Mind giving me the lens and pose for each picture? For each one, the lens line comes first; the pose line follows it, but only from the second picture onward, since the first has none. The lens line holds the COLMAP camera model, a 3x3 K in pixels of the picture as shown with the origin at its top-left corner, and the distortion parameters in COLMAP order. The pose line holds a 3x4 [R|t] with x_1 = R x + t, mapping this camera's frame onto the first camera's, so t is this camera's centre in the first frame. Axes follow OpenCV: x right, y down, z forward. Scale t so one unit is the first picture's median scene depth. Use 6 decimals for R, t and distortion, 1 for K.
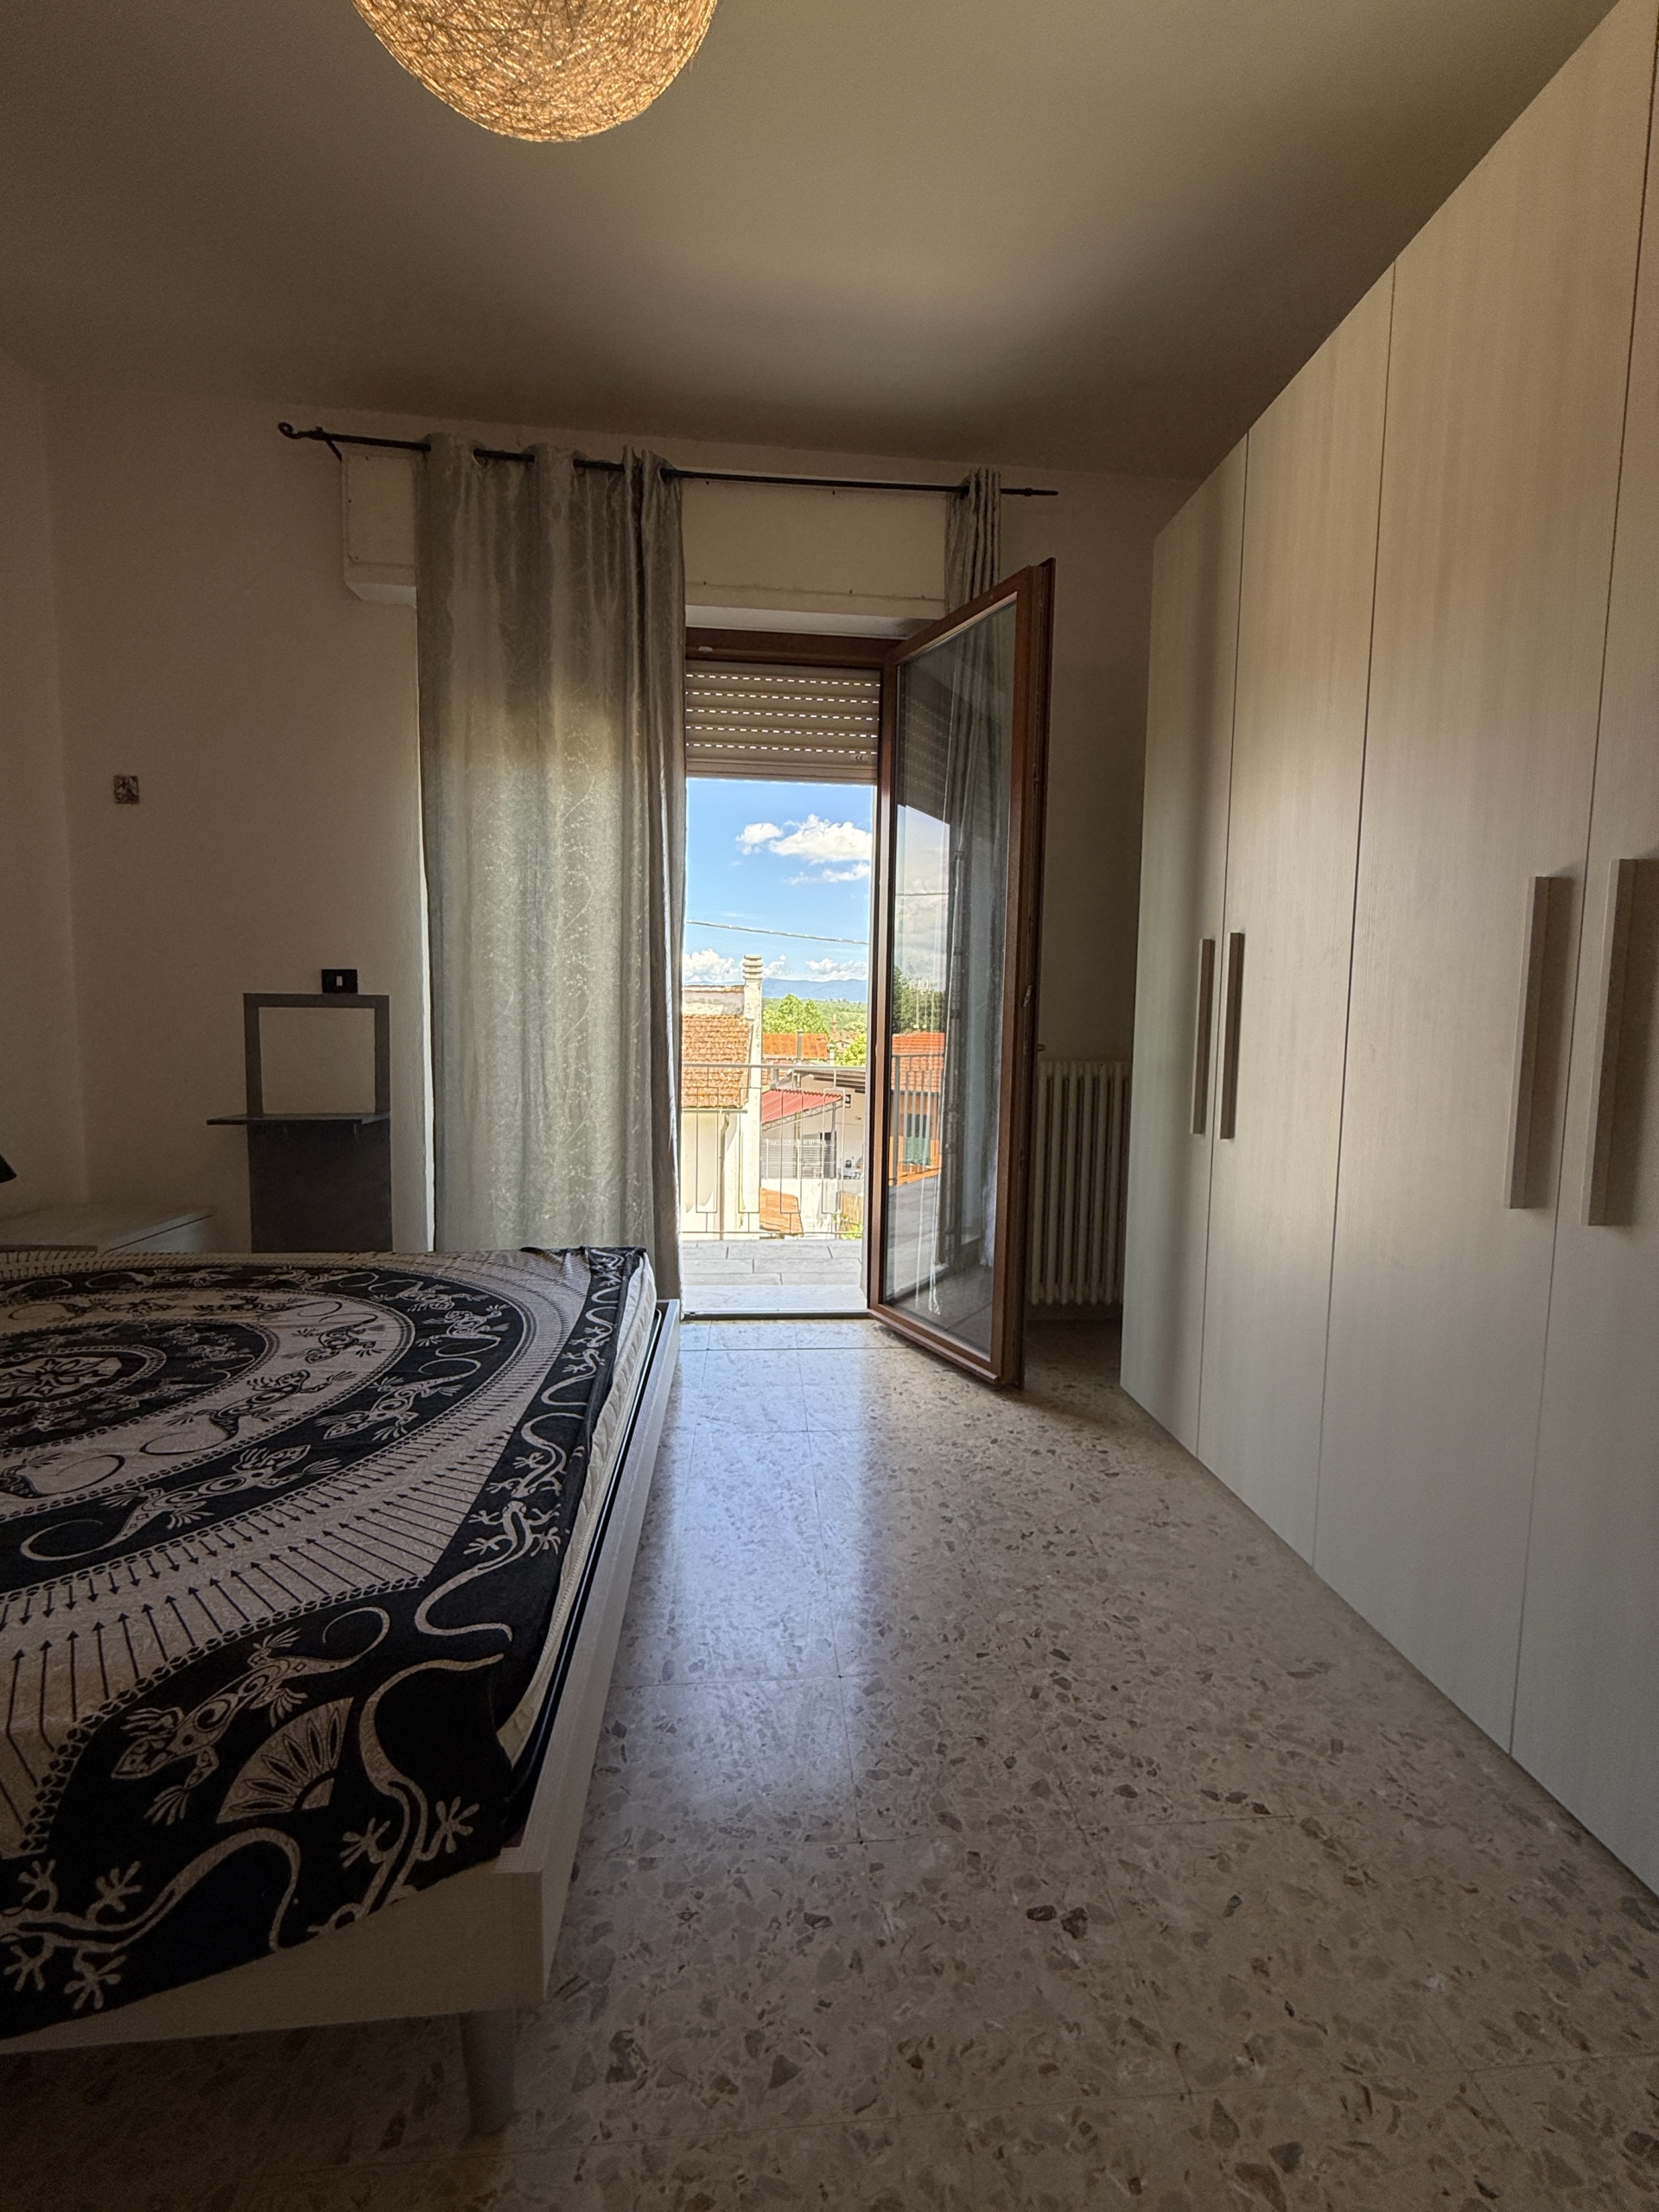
lens RADIAL K [[883.8, 0, 827.6], [0, 883.8, 1101.6], [0, 0, 1]] dist [0.000426, -0.000203]
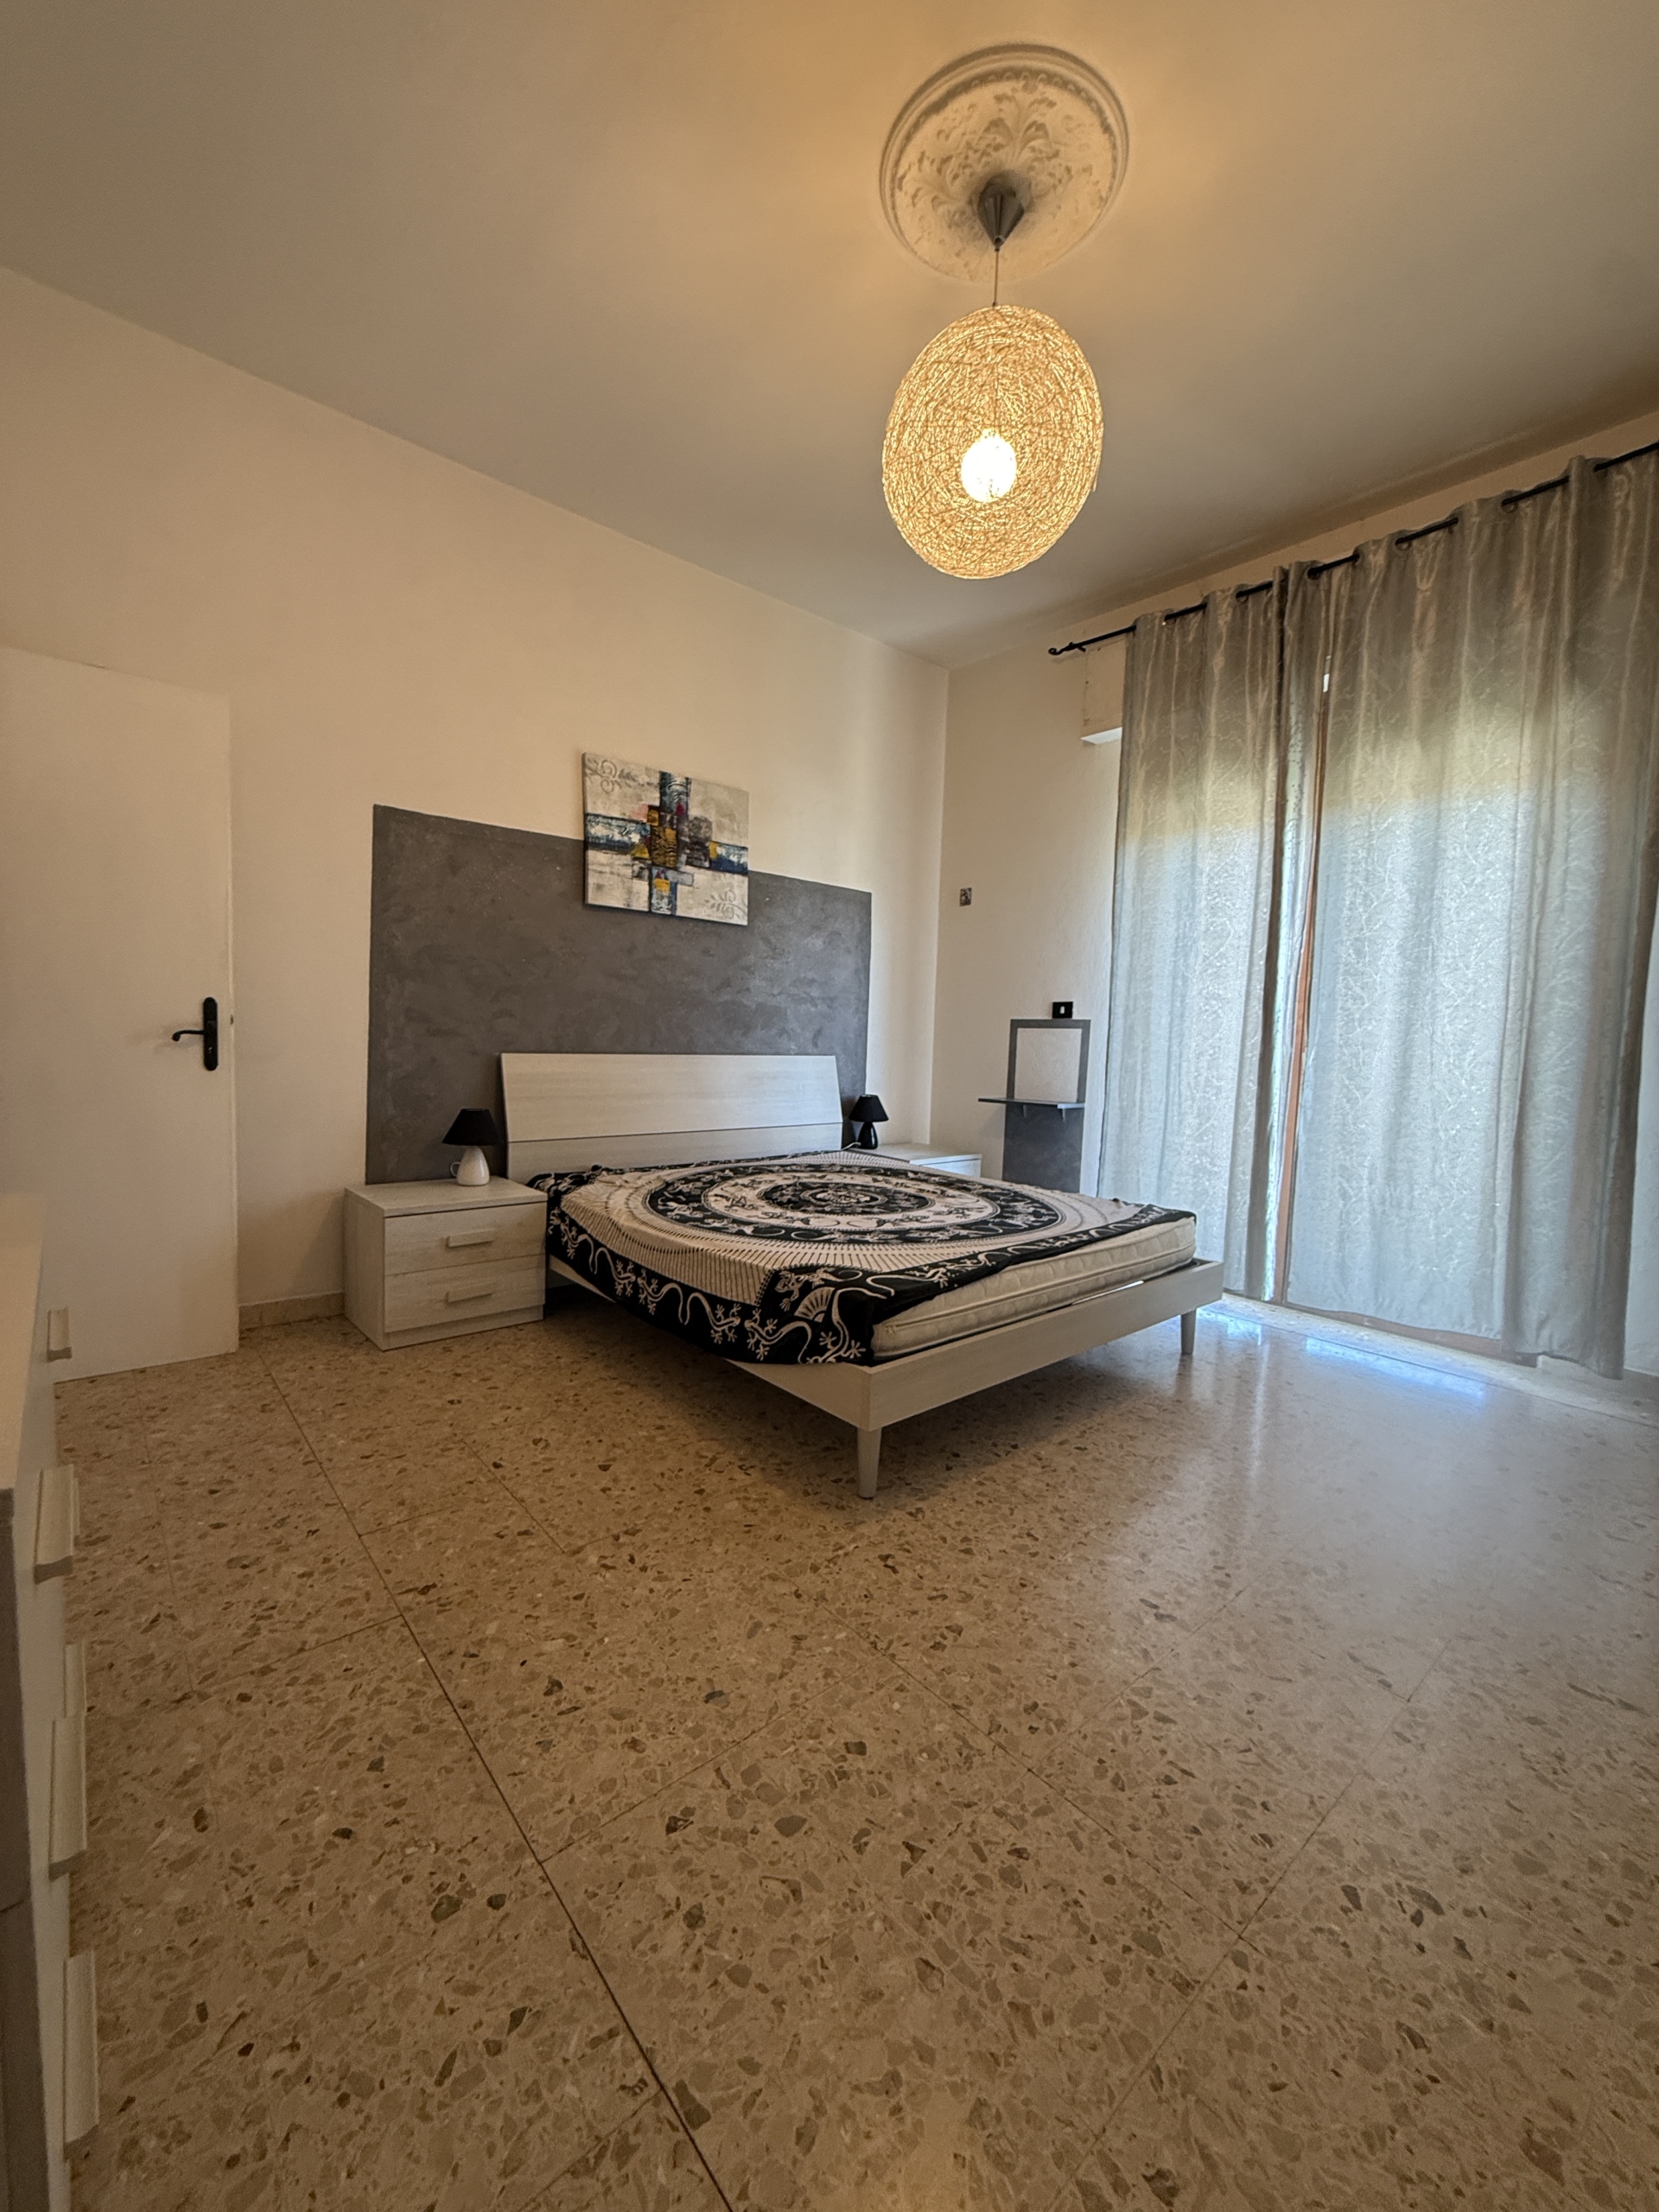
lens RADIAL K [[883.8, 0, 827.6], [0, 883.8, 1101.6], [0, 0, 1]] dist [0.000426, -0.000203]
pose [[0.586961, 0.063575, -0.807116, 0.931800], [-0.092196, 0.995676, 0.011380, 0.072914], [0.804349, 0.067733, 0.590284, -0.349742]]
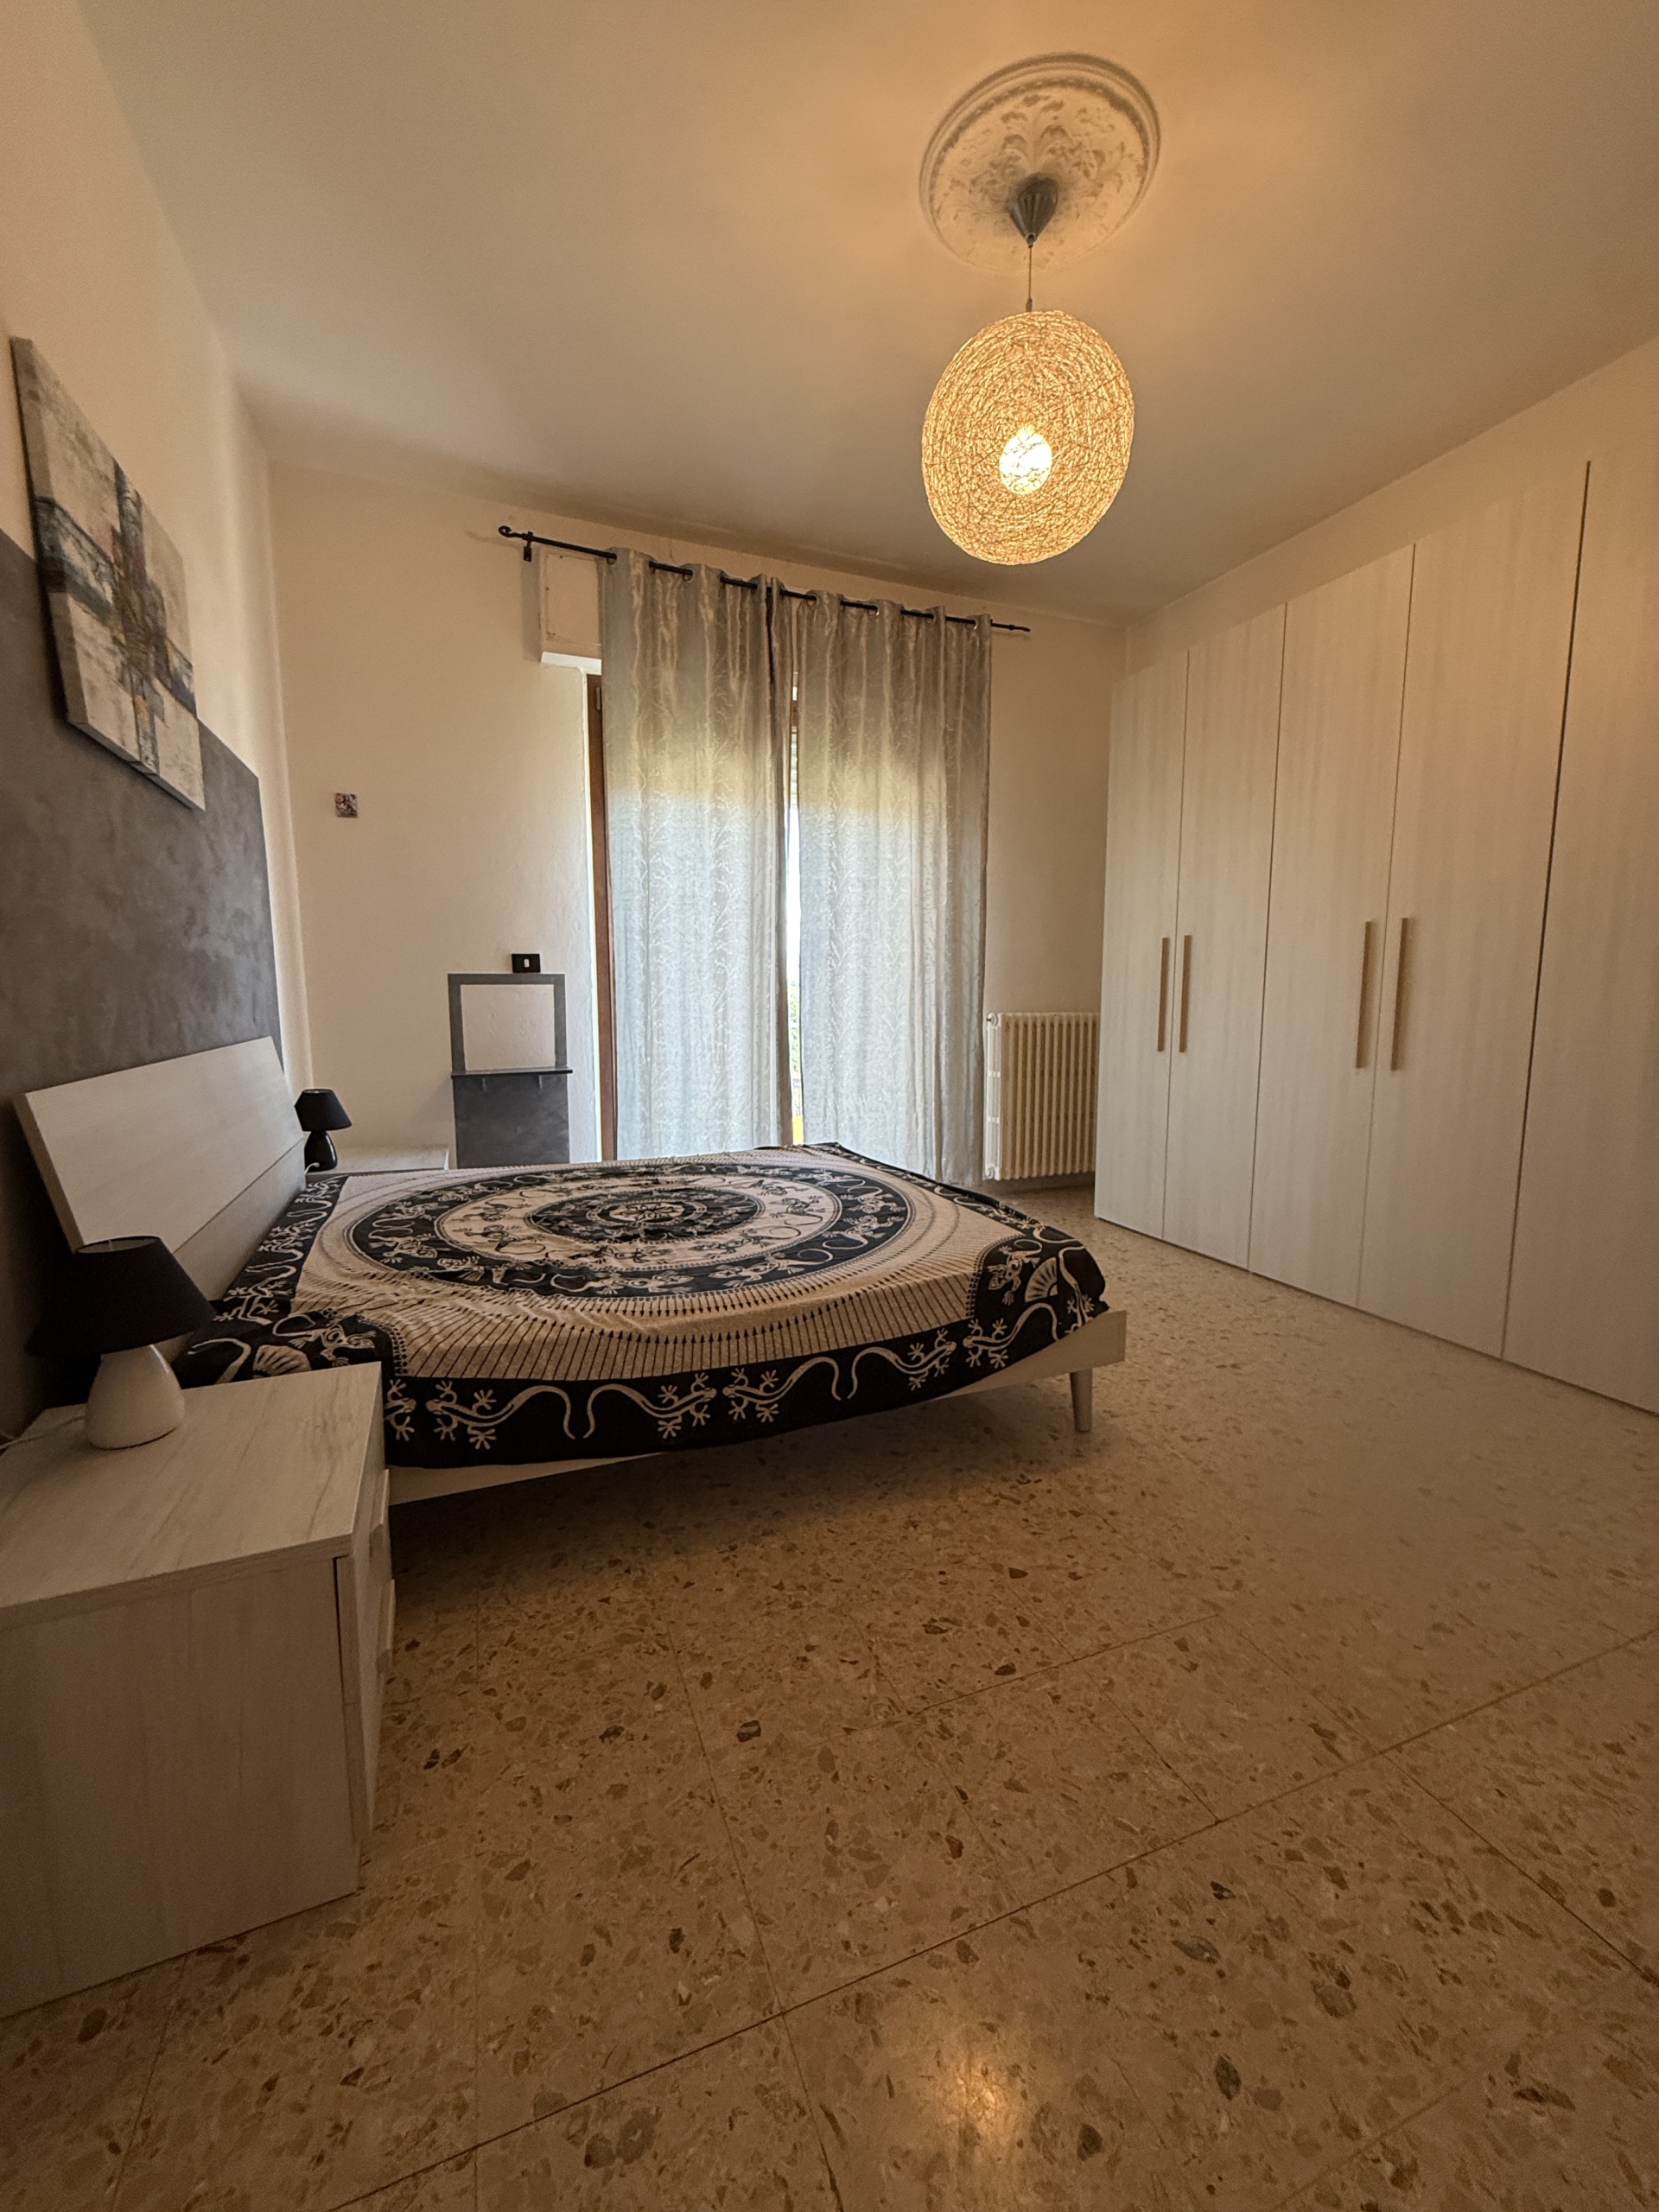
lens RADIAL K [[881.3, 0, 829.0], [0, 881.3, 1101.1], [0, 0, 1]] dist [-0.001232, 0.001034]
pose [[0.957373, -0.052117, 0.284113, -1.192673], [0.040648, 0.998109, 0.046120, 0.047638], [-0.285979, -0.032606, 0.957681, -0.799592]]
